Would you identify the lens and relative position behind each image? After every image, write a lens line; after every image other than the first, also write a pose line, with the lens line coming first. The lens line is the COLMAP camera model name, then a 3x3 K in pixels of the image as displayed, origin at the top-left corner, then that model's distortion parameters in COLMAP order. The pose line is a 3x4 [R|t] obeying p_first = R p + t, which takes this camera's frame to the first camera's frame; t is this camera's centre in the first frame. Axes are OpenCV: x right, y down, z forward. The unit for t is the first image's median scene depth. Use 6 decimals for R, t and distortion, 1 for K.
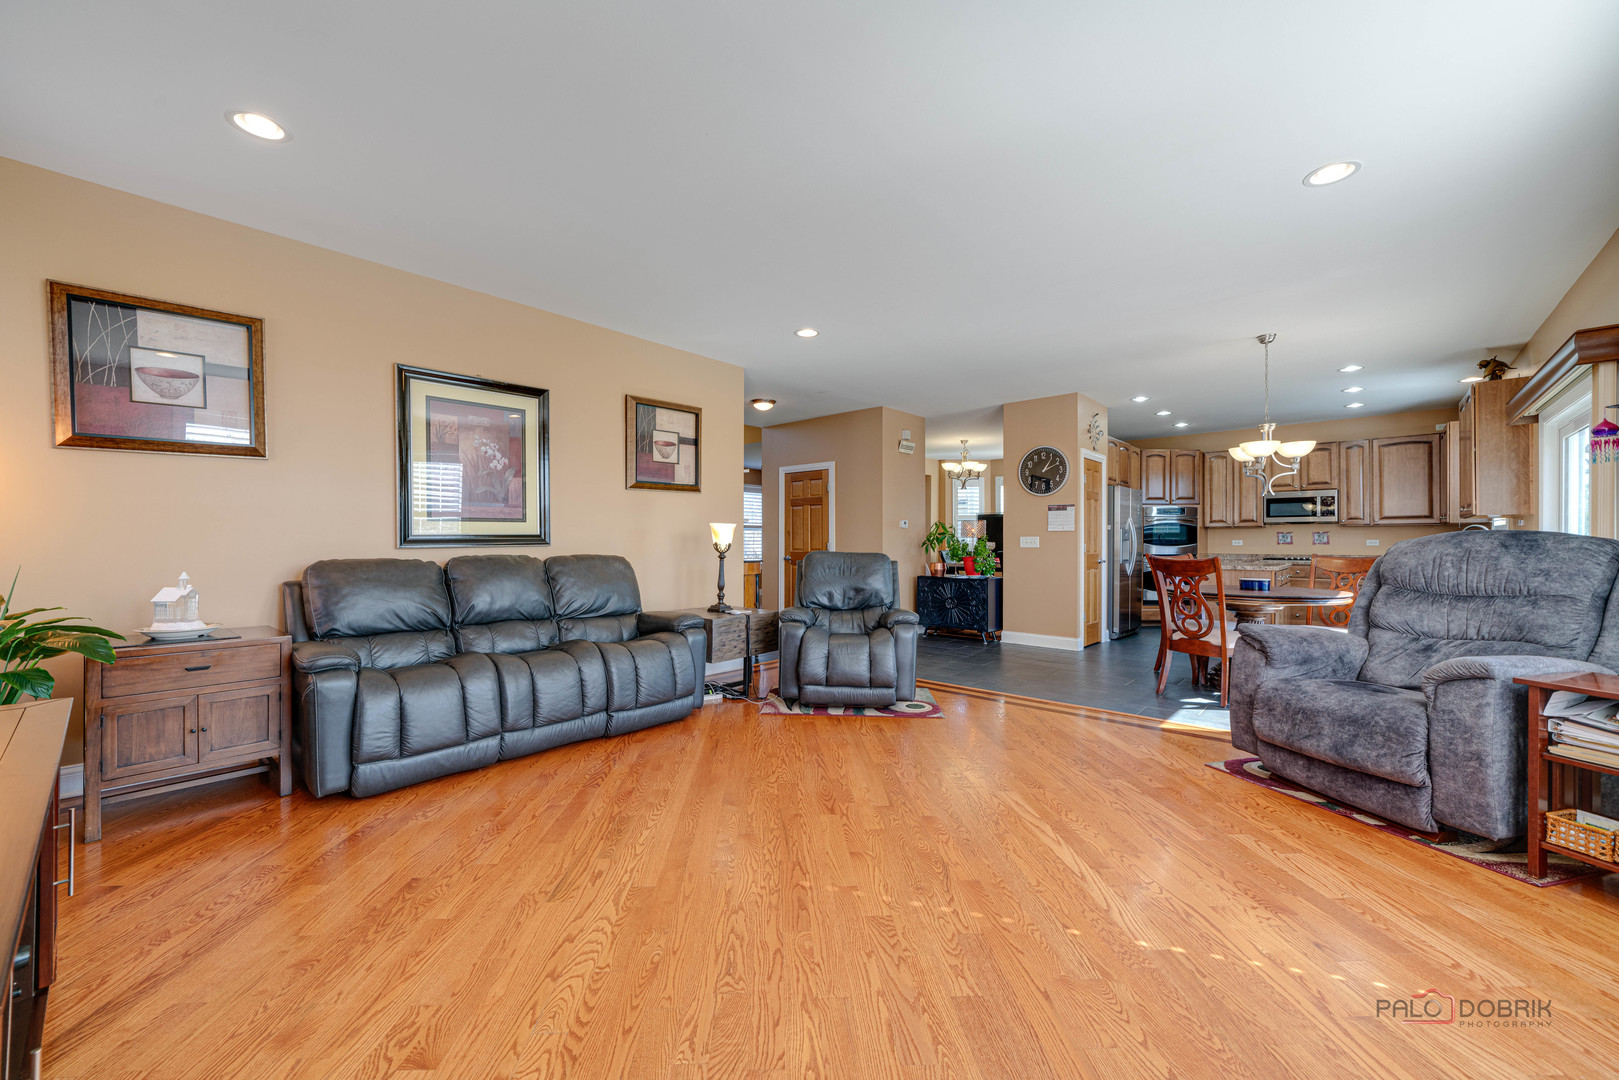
lens RADIAL K [[642.6, 0, 796.3], [0, 642.6, 543.5], [0, 0, 1]] dist [-0.011588, 0.000459]
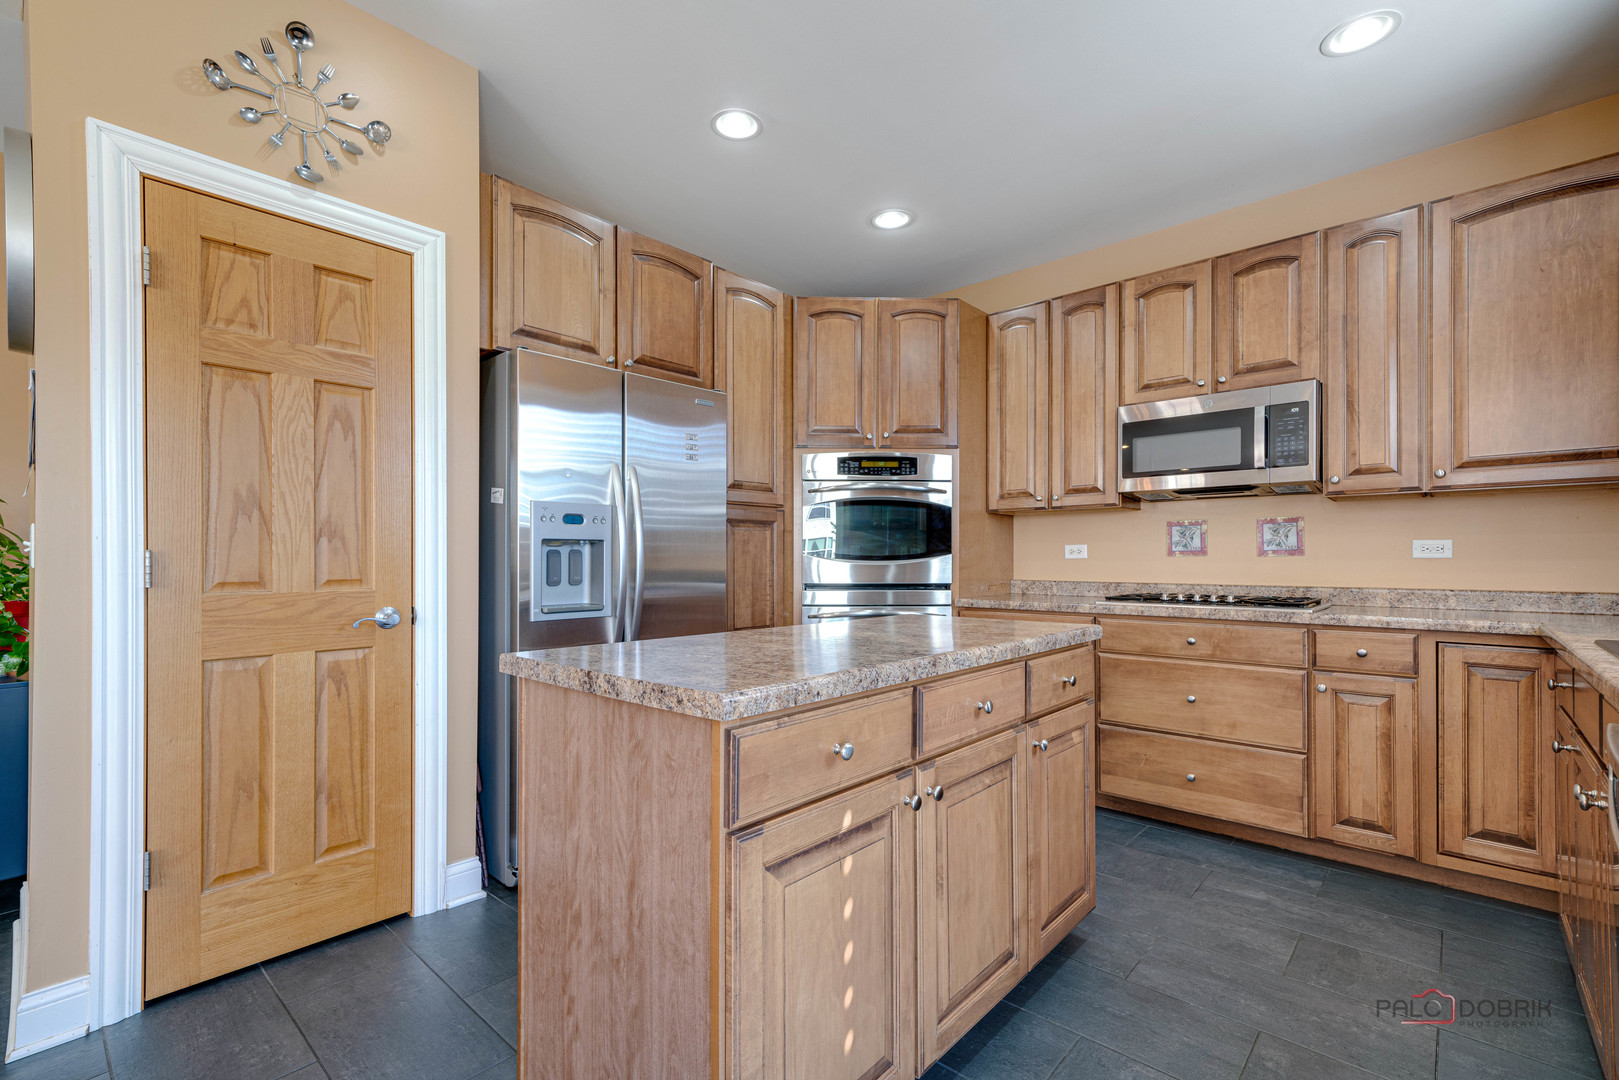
lens RADIAL K [[724.1, 0, 819.2], [0, 724.1, 560.2], [0, 0, 1]] dist [0.017505, -0.000418]
pose [[0.999979, -0.001168, 0.006370, 0.601534], [0.001156, 0.999998, 0.001756, 0.002984], [-0.006372, -0.001749, 0.999978, 0.641368]]
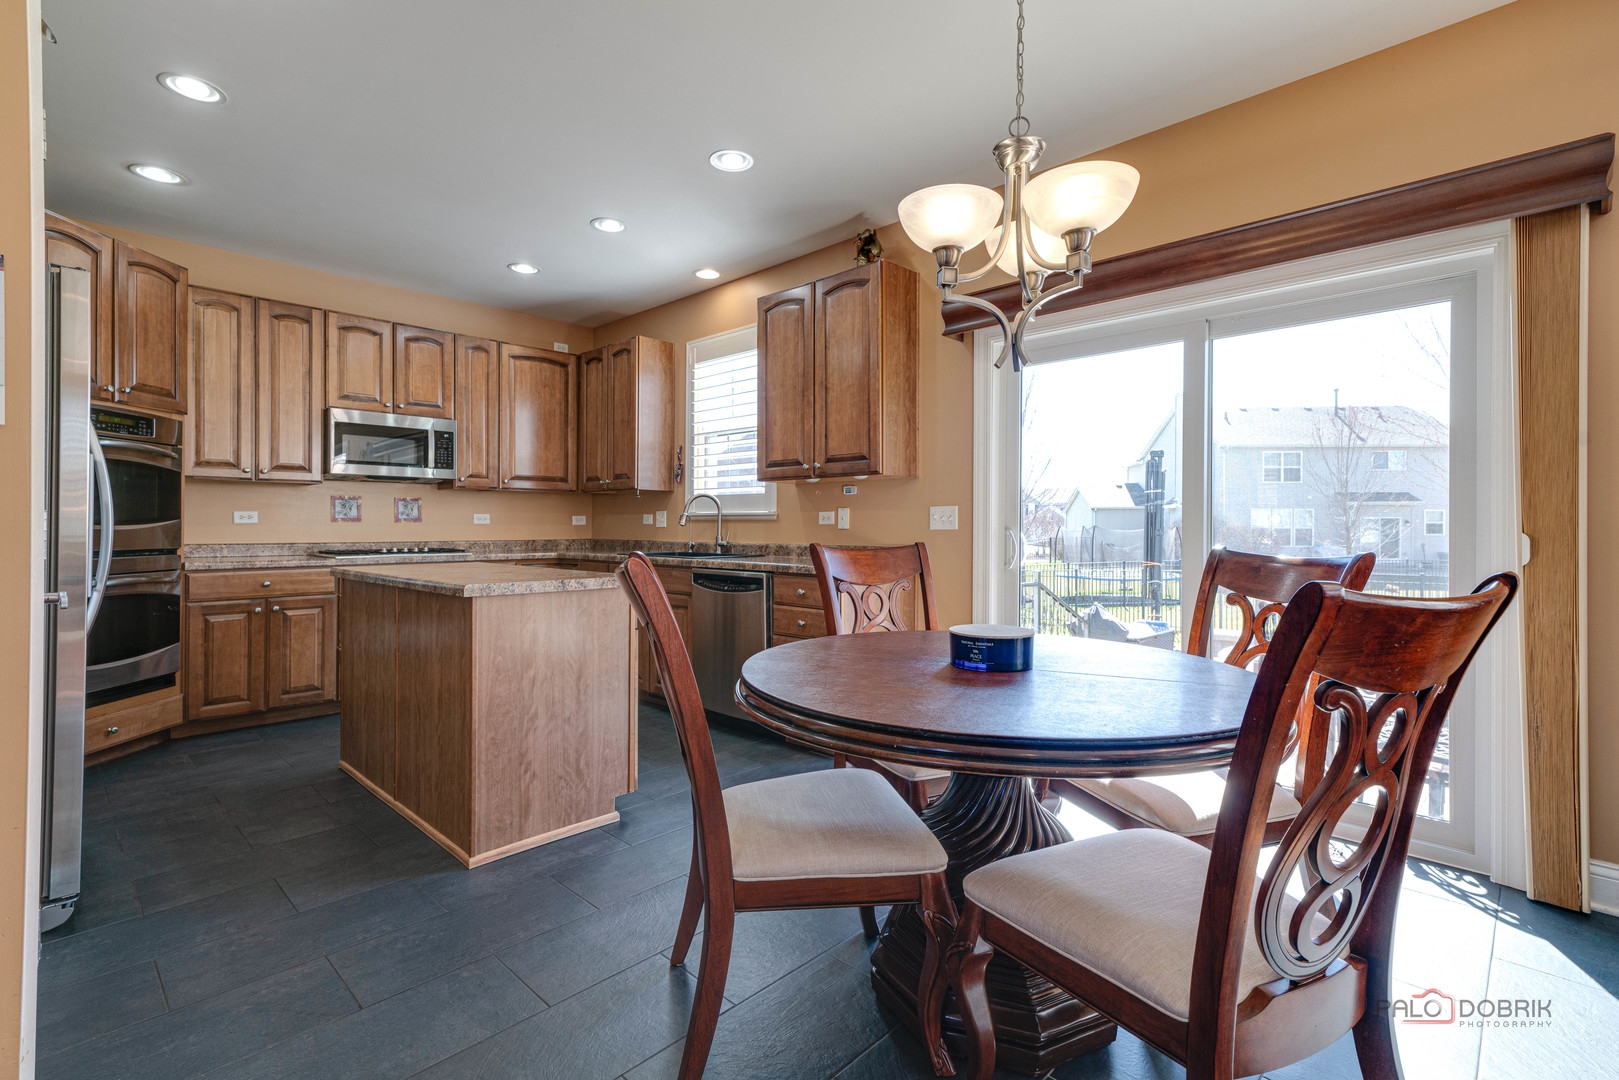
lens RADIAL K [[780.7, 0, 804.3], [0, 780.7, 522.3], [0, 0, 1]] dist [0.015760, -0.000341]
pose [[0.025107, 0.003730, 0.999678, 0.192780], [-0.002710, 0.999990, -0.003664, 0.003182], [-0.999681, -0.002617, 0.025117, 0.687513]]
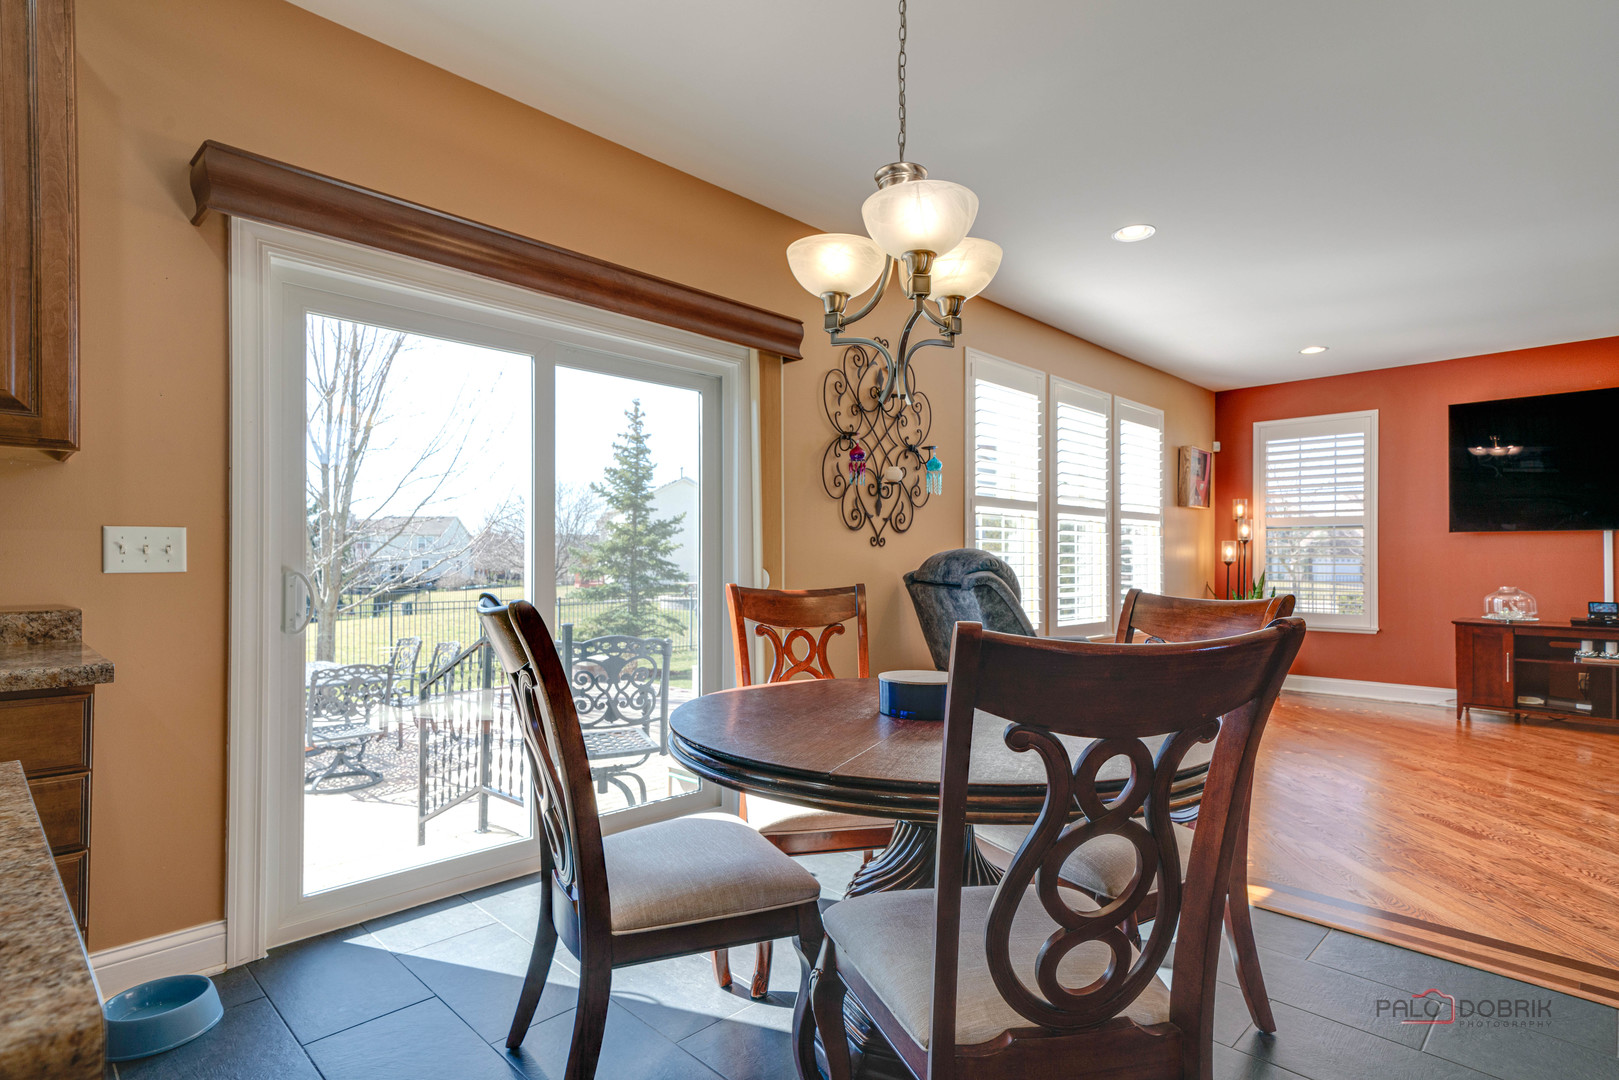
lens RADIAL K [[821.4, 0, 807.1], [0, 821.4, 555.2], [0, 0, 1]] dist [0.021572, 0.000105]
pose [[-0.999176, -0.003587, 0.040430, 0.470866], [-0.004076, 0.999919, -0.012019, 0.002730], [-0.040384, -0.012174, -0.999110, 0.878697]]
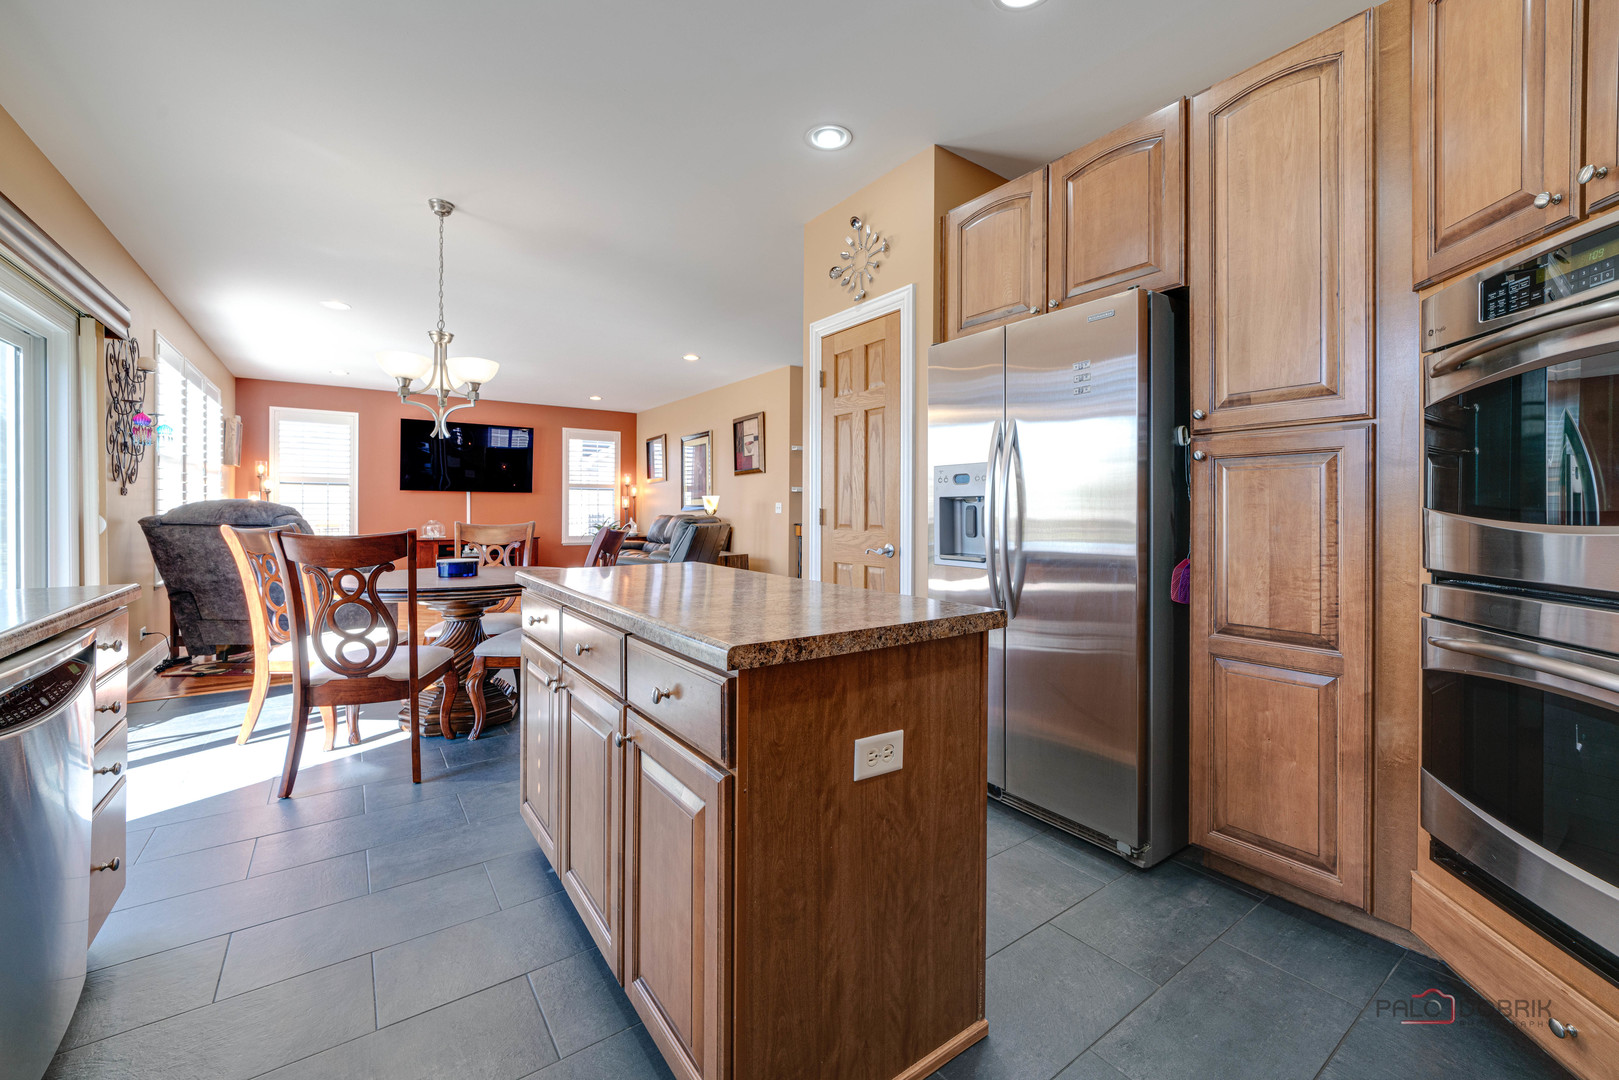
lens RADIAL K [[642.6, 0, 791.8], [0, 642.6, 501.0], [0, 0, 1]] dist [-0.011588, 0.000459]
pose [[-0.225409, -0.013738, -0.974167, 0.822984], [-0.000360, 0.999902, -0.014018, 0.001065], [0.974264, -0.002809, -0.225392, 0.951596]]
